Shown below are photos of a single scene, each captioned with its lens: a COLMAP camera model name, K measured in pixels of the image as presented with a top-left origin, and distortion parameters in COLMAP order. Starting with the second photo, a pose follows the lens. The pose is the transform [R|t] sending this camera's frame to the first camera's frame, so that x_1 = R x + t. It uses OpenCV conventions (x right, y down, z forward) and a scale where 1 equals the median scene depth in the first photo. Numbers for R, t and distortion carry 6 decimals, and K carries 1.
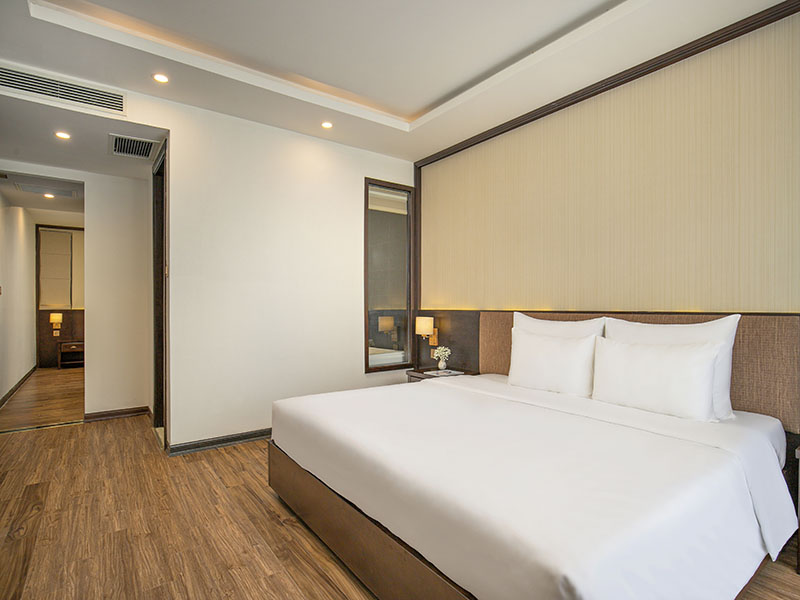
lens RADIAL K [[417.9, 0, 400.0], [0, 417.9, 300.0], [0, 0, 1]] dist [-0.025157, 0.000865]
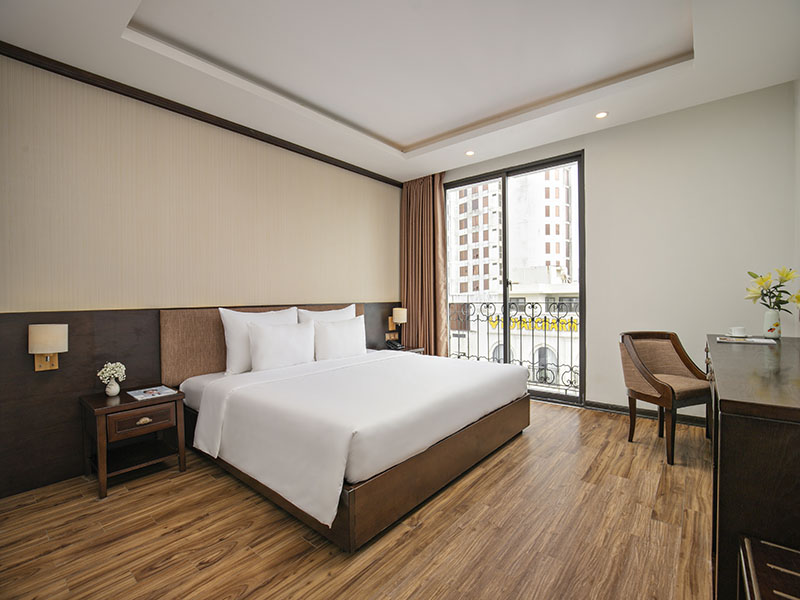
lens RADIAL K [[368.5, 0, 400.0], [0, 368.5, 300.0], [0, 0, 1]] dist [-0.001967, -0.000282]
pose [[-0.232849, -0.006877, 0.972489, -0.630663], [-0.003072, 0.999975, 0.006336, 0.001877], [-0.972508, -0.001512, -0.232864, 0.705050]]
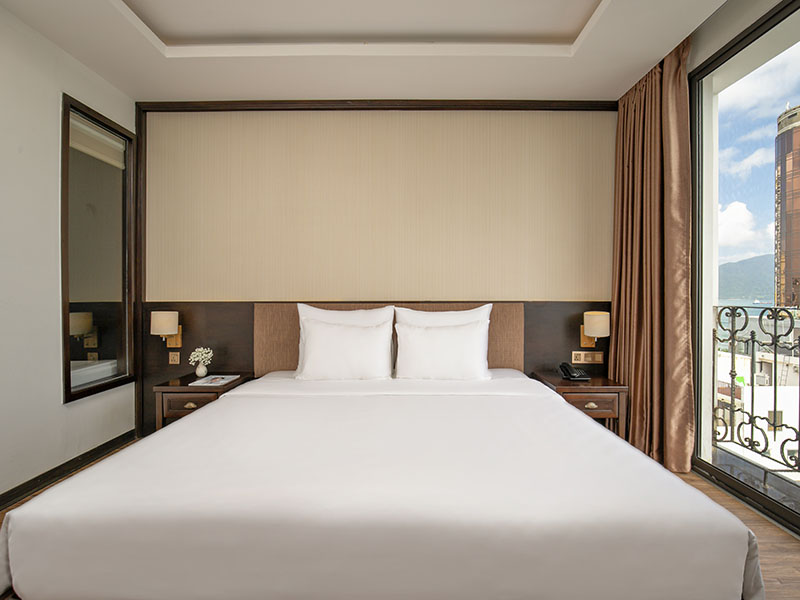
lens RADIAL K [[387.6, 0, 401.5], [0, 387.6, 294.5], [0, 0, 1]] dist [-0.001337, -0.000266]
pose [[0.598209, -0.000047, 0.801340, -0.278617], [-0.010733, 0.999910, 0.008071, -0.000416], [-0.801268, -0.013429, 0.598155, 0.258244]]
